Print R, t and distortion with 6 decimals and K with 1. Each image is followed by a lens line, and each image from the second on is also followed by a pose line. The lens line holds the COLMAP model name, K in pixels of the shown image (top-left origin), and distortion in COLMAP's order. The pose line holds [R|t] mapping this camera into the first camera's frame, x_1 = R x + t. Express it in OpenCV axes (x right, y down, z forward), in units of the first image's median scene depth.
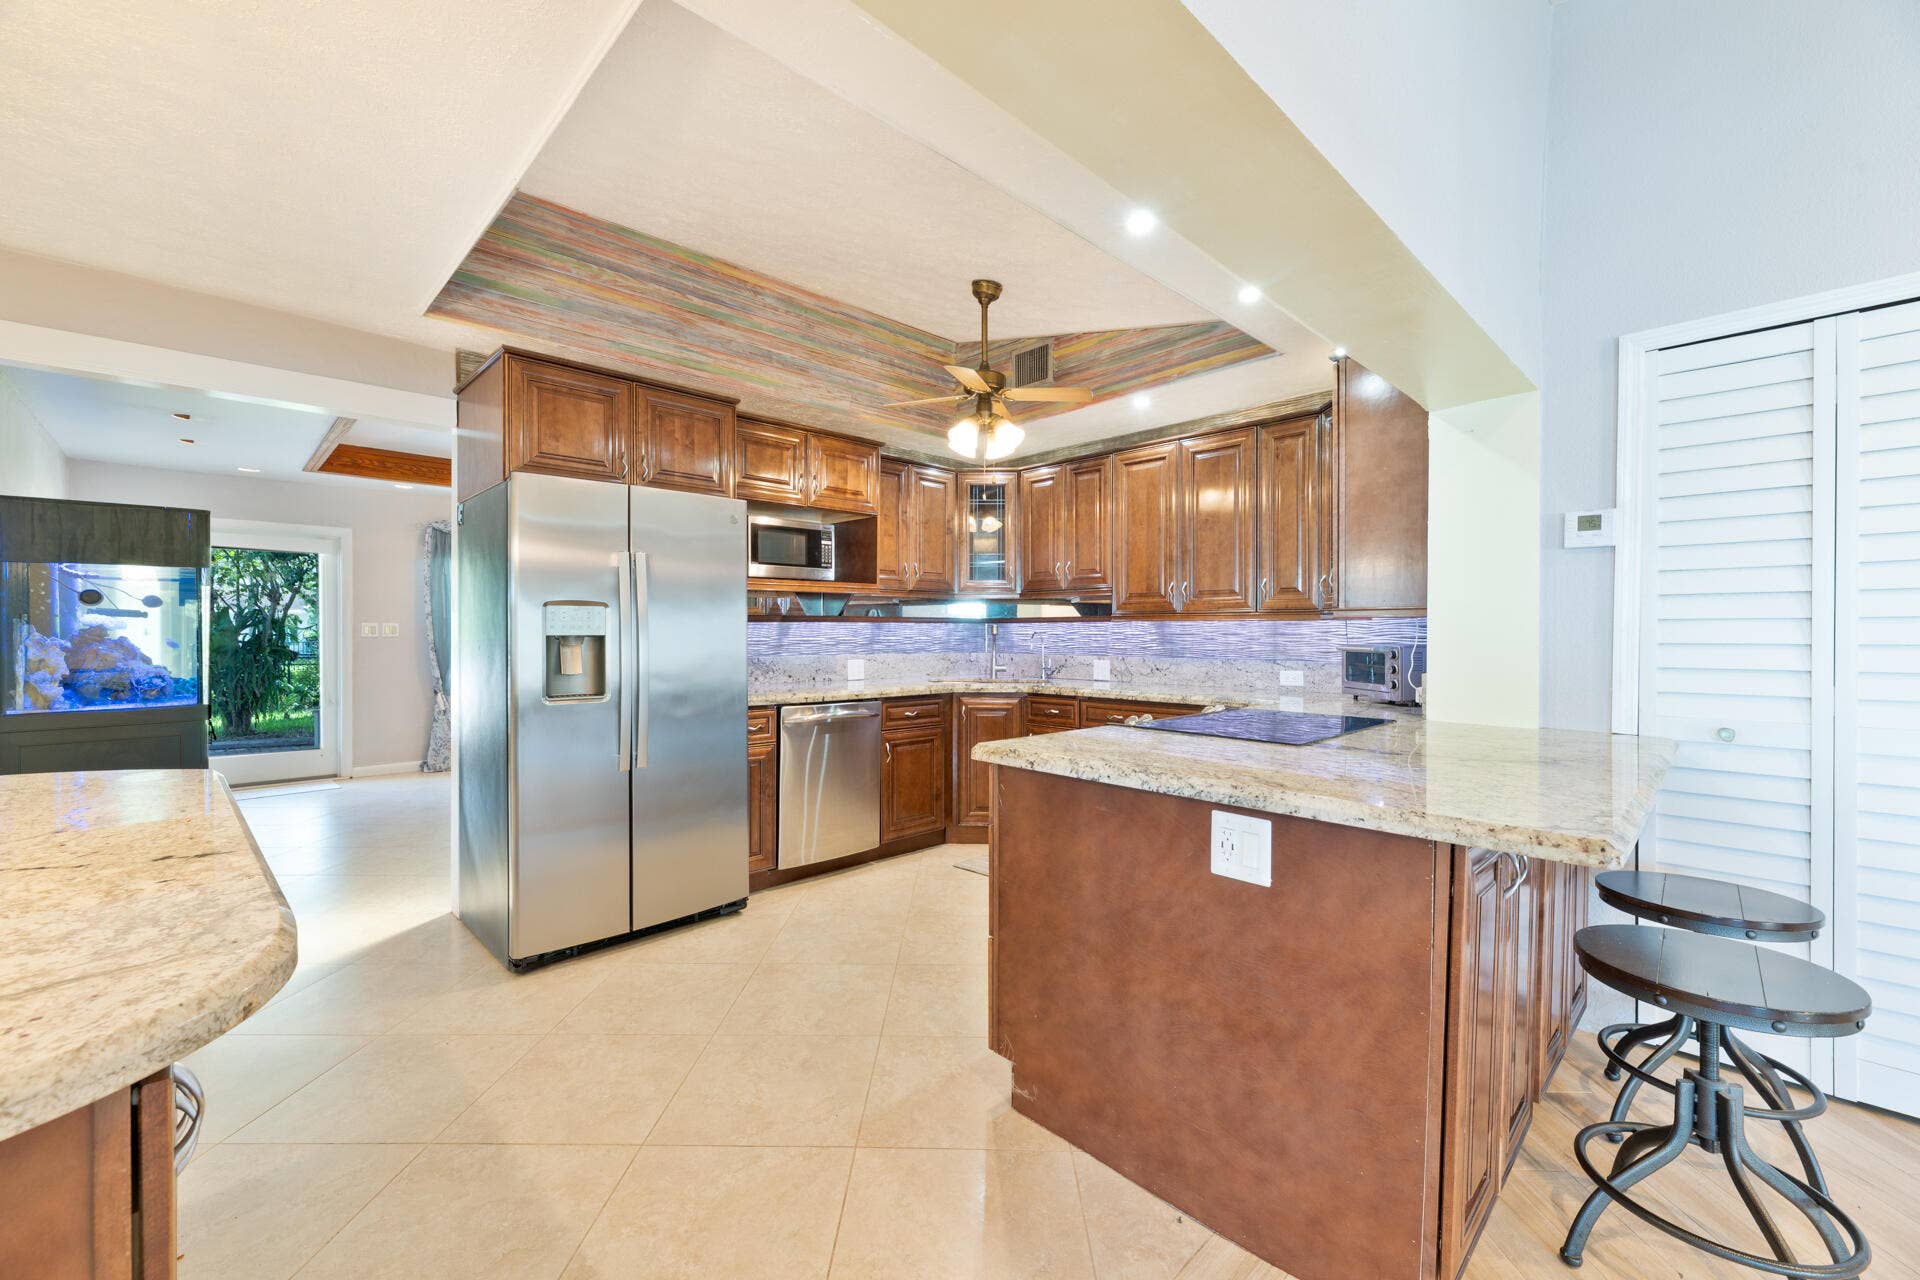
lens RADIAL K [[788.4, 0, 968.0], [0, 788.4, 634.6], [0, 0, 1]] dist [0.001304, 0.000140]
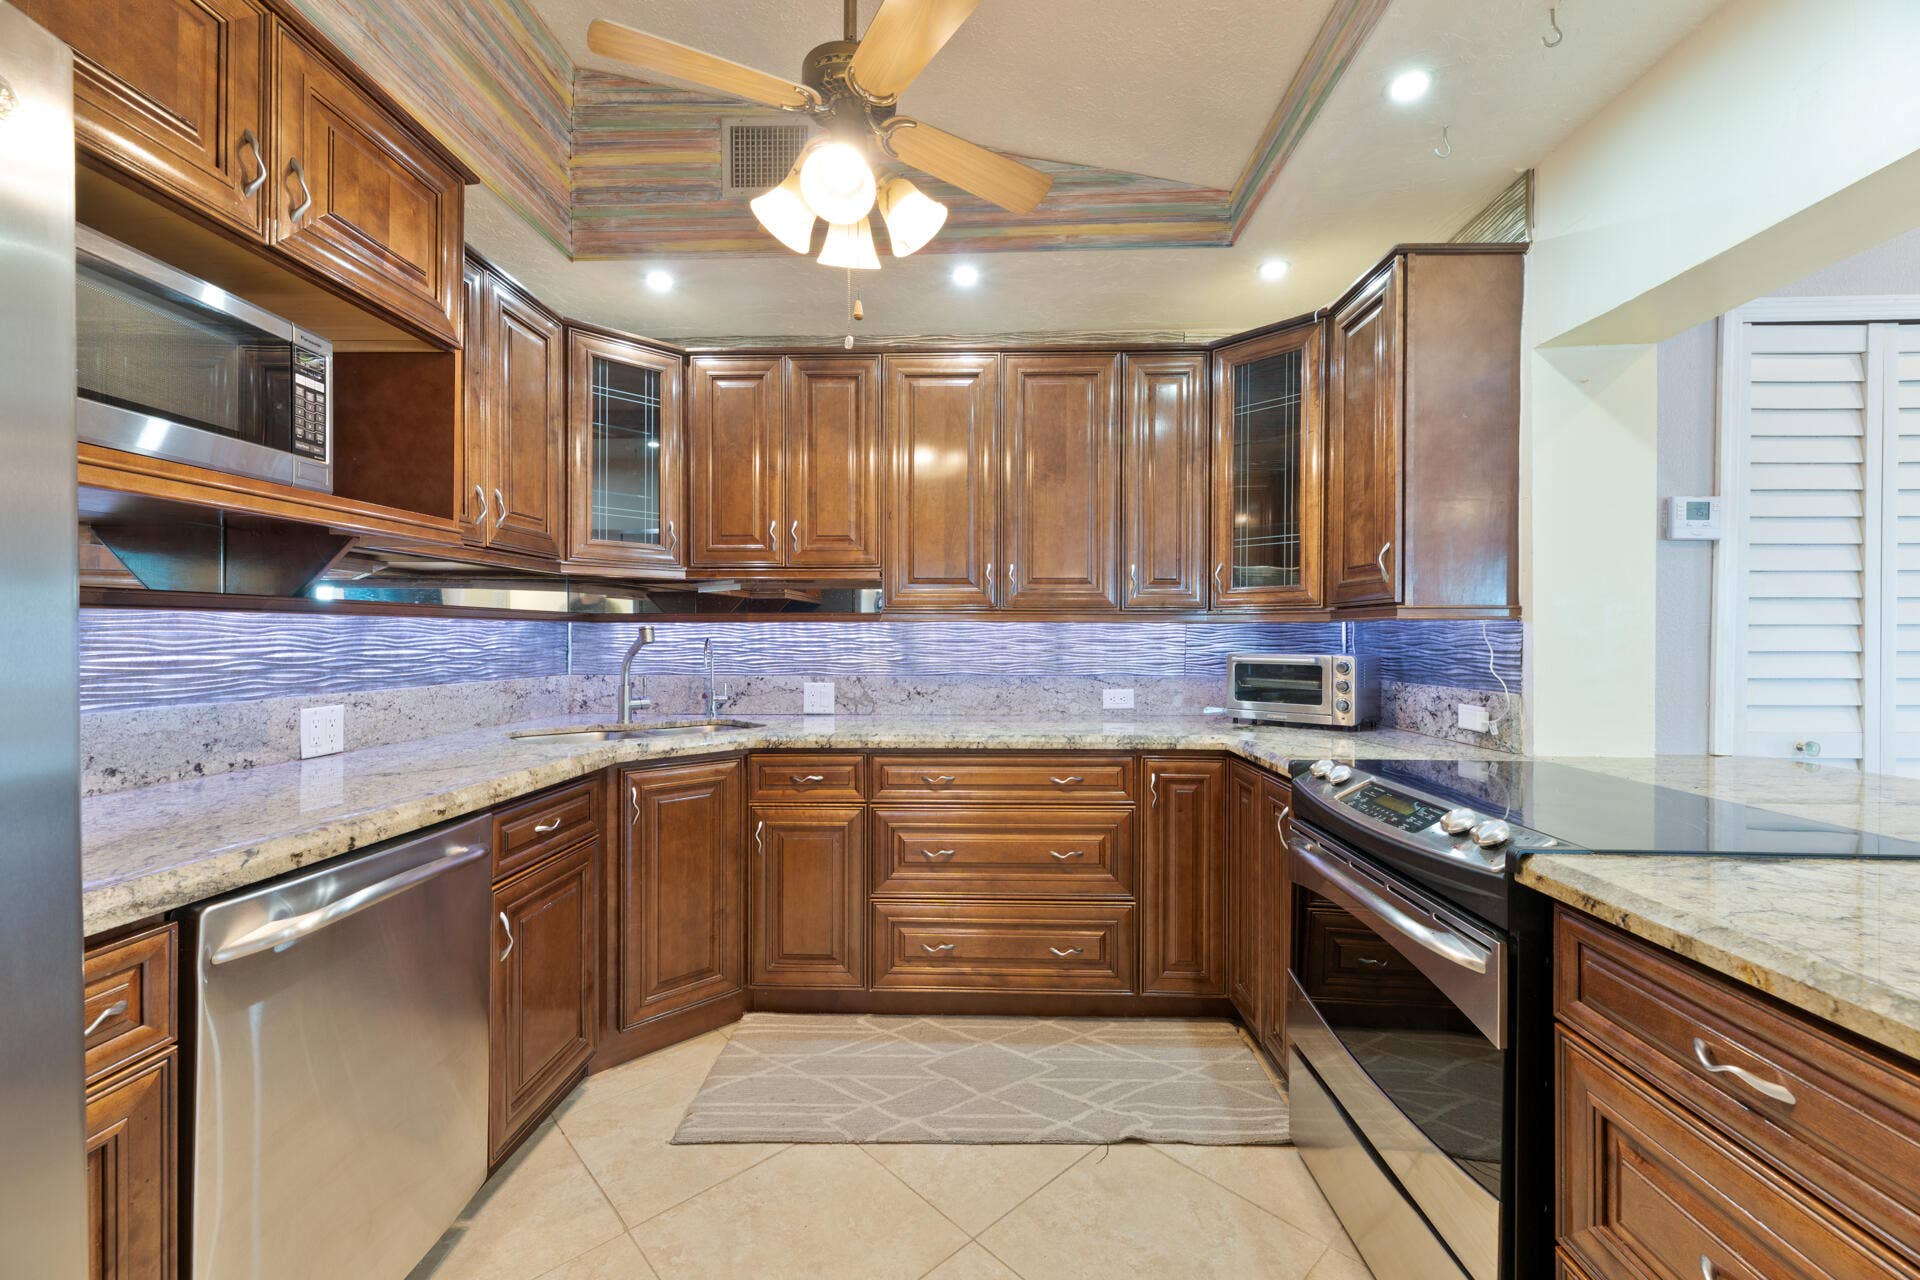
lens RADIAL K [[766.0, 0, 974.0], [0, 766.0, 641.5], [0, 0, 1]] dist [0.001784, 0.000211]
pose [[0.718362, -0.003491, 0.695661, -0.223555], [0.001989, 0.999994, 0.002963, -0.002853], [-0.695667, -0.000745, 0.718364, 0.605077]]
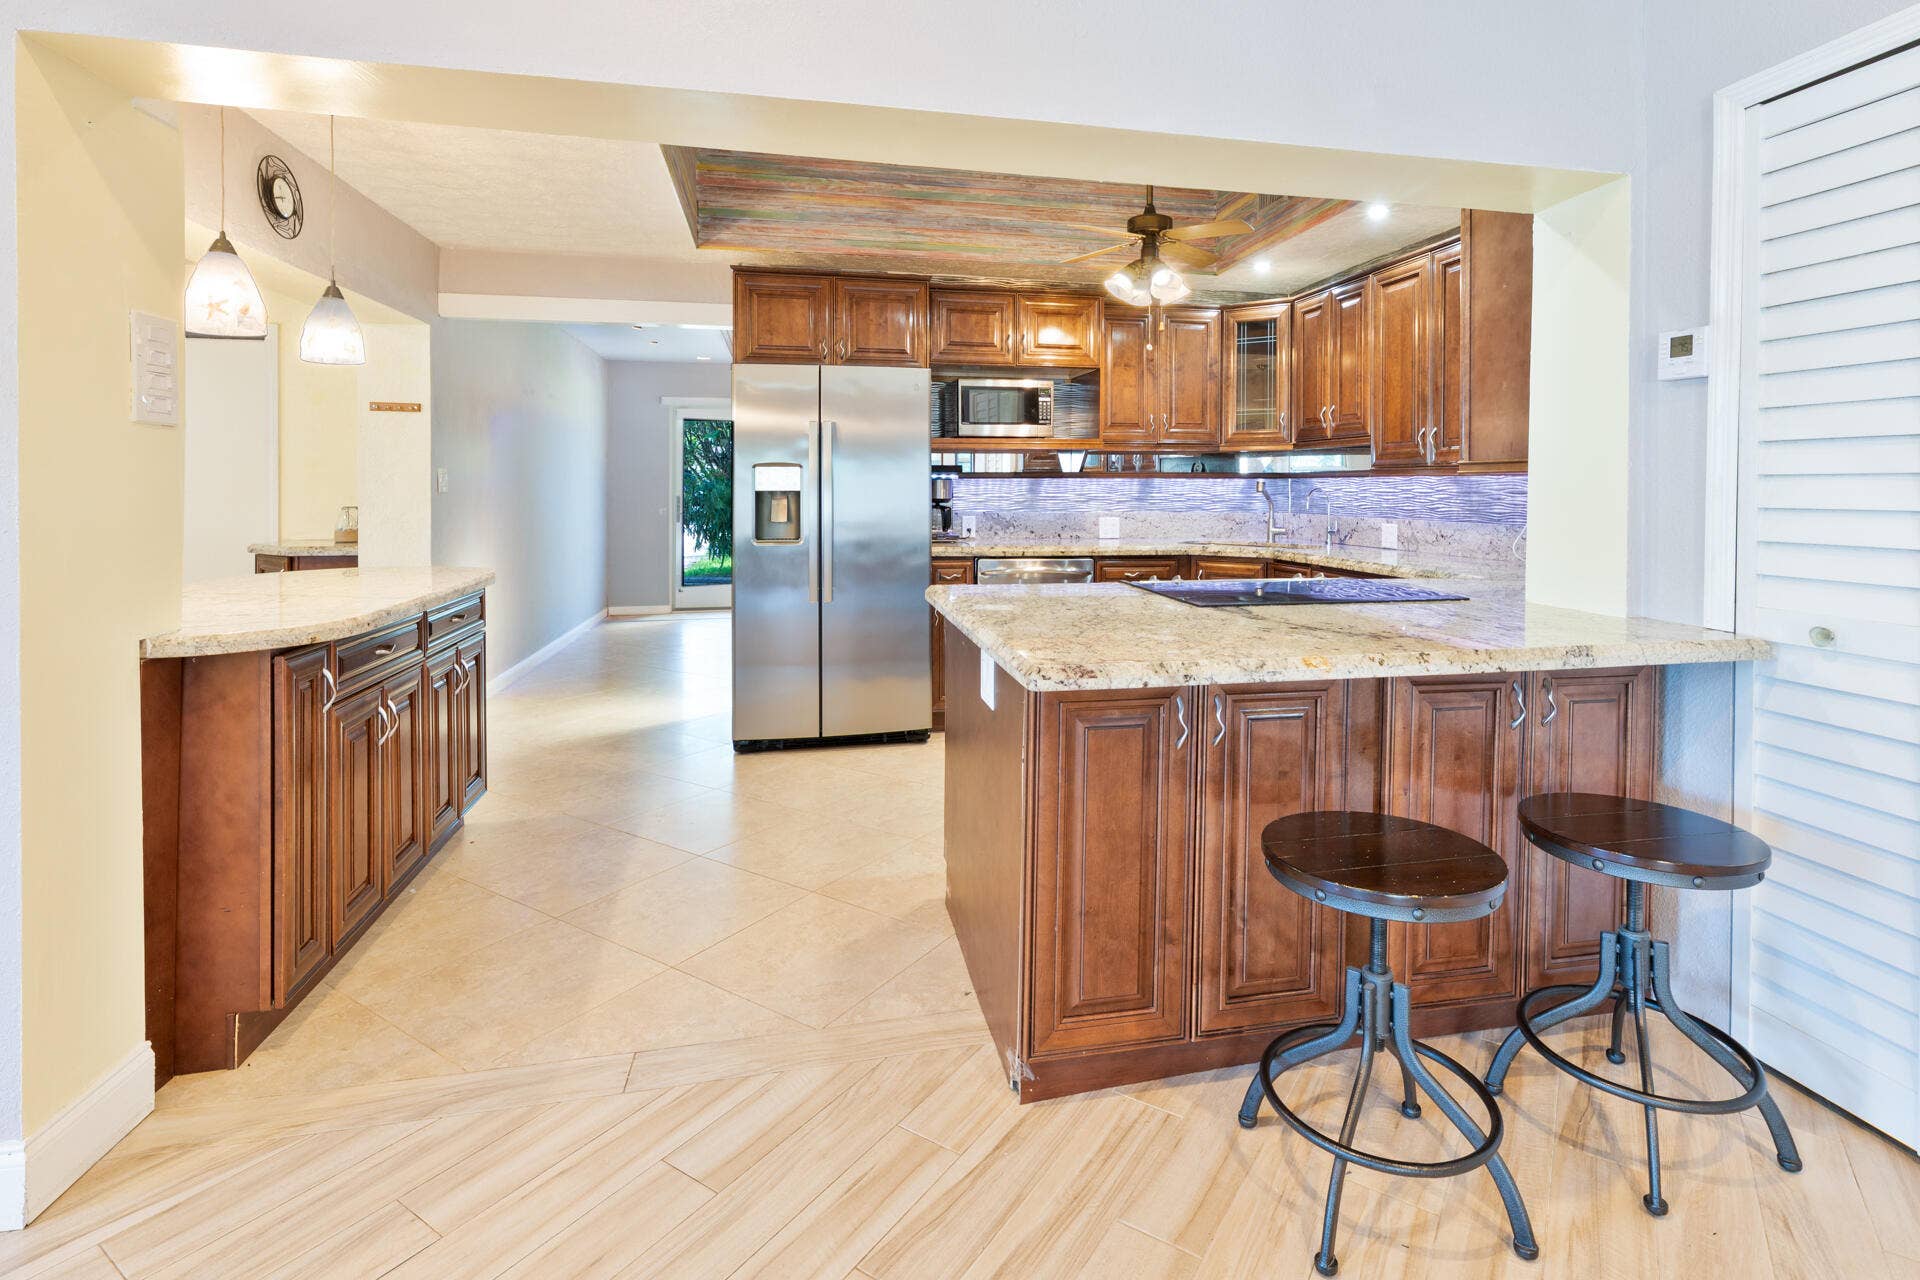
lens RADIAL K [[965.2, 0, 995.1], [0, 965.2, 497.4], [0, 0, 1]] dist [0.001333, 0.000143]
pose [[0.845343, 0.007863, -0.534165, 0.463999], [-0.003907, 0.999956, 0.008536, -0.002065], [0.534209, -0.005129, 0.845337, -0.080043]]
